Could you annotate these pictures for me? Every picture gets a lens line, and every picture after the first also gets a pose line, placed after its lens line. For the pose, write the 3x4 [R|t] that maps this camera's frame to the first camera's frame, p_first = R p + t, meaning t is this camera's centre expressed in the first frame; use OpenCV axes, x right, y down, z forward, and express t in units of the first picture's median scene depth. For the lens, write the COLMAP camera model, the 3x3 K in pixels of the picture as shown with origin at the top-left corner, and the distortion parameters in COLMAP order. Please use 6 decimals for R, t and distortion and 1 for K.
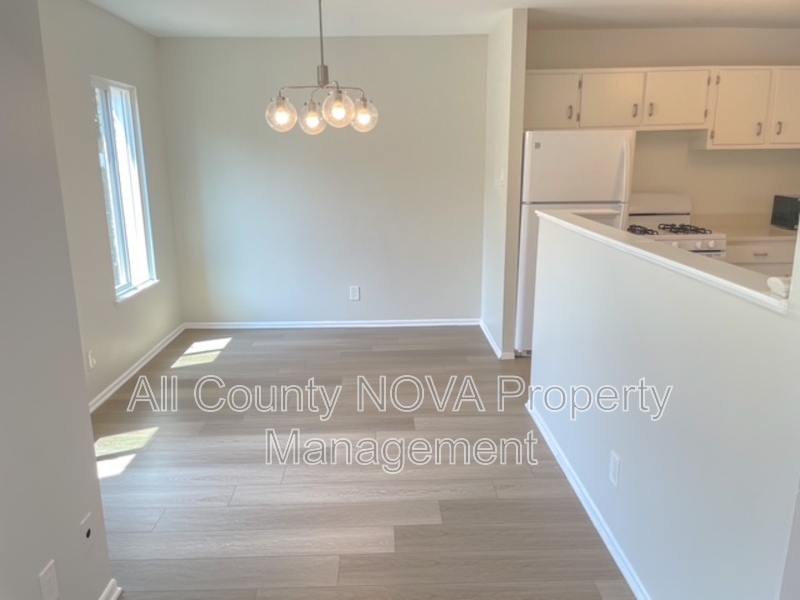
lens RADIAL K [[613.3, 0, 400.3], [0, 613.3, 298.3], [0, 0, 1]] dist [0.029704, -0.037614]
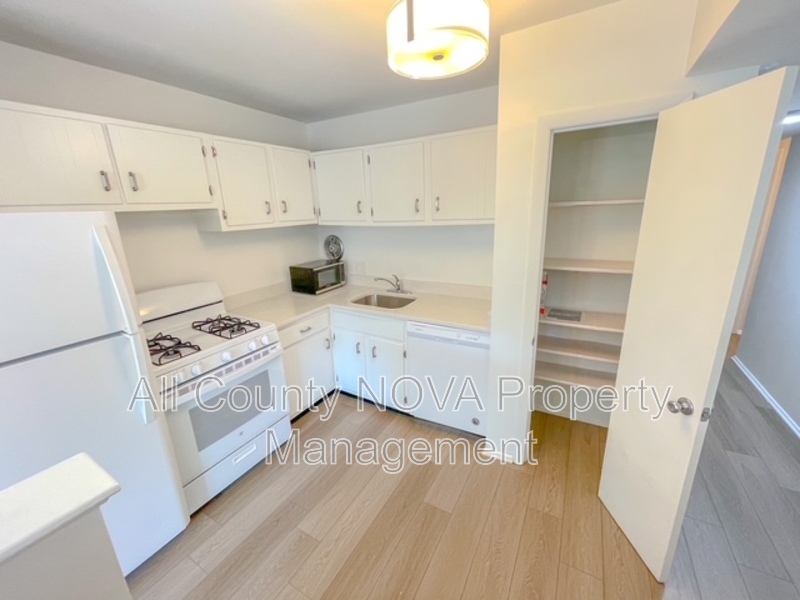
lens RADIAL K [[325.8, 0, 398.7], [0, 325.8, 297.9], [0, 0, 1]] dist [-0.010999, 0.001486]
pose [[0.522633, -0.232653, 0.820200, 0.228706], [0.232650, 0.964452, 0.125325, -0.151680], [-0.820200, 0.125321, 0.558181, 0.554362]]
